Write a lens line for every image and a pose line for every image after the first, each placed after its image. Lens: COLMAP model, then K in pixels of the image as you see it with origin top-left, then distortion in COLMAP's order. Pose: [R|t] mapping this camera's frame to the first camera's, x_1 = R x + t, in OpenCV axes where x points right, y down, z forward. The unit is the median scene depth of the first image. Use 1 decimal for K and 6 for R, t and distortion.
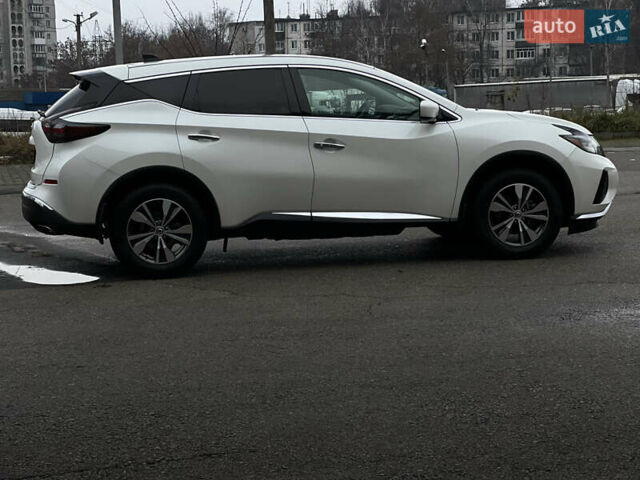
lens RADIAL K [[1443.2, 0, 320.0], [0, 1443.2, 240.0], [0, 0, 1]] dist [-0.168559, 4.975376]
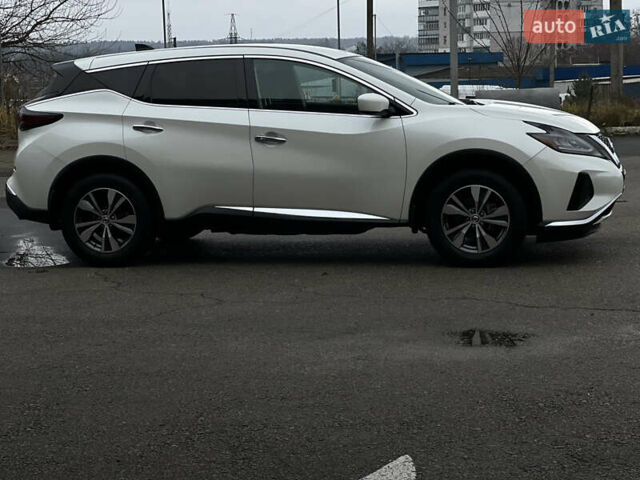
lens RADIAL K [[1443.2, 0, 320.0], [0, 1443.2, 240.0], [0, 0, 1]] dist [-0.168559, 4.975376]
pose [[0.926764, 0.048716, -0.372473, 0.400597], [-0.042150, 0.998779, 0.025754, -0.024283], [0.373273, -0.008168, 0.927686, 0.114838]]
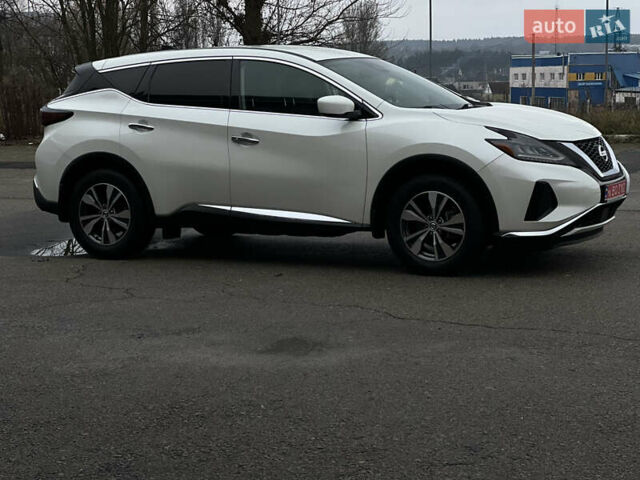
lens RADIAL K [[1443.2, 0, 320.0], [0, 1443.2, 240.0], [0, 0, 1]] dist [-0.168559, 4.975376]
pose [[0.788586, 0.084191, -0.609133, 0.647245], [-0.072013, 0.996411, 0.044491, -0.044910], [0.610693, 0.008780, 0.791819, 0.257476]]
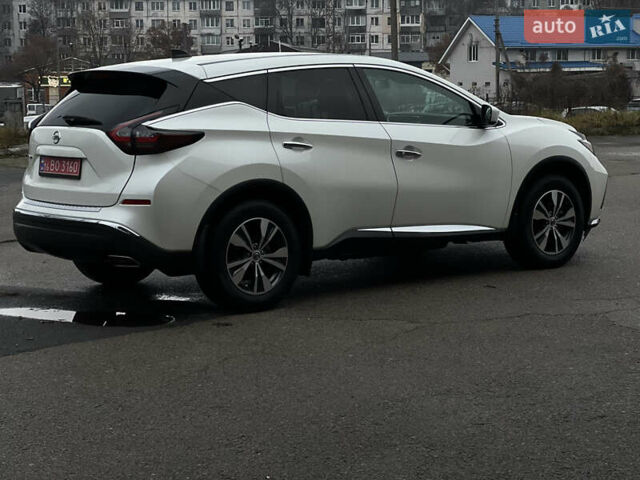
lens RADIAL K [[1443.2, 0, 320.0], [0, 1443.2, 240.0], [0, 0, 1]] dist [-0.168559, 4.975376]
pose [[0.878539, -0.041602, 0.475856, -0.477375], [0.045070, 0.998975, 0.004126, -0.017217], [-0.475540, 0.017822, 0.879514, 0.227933]]
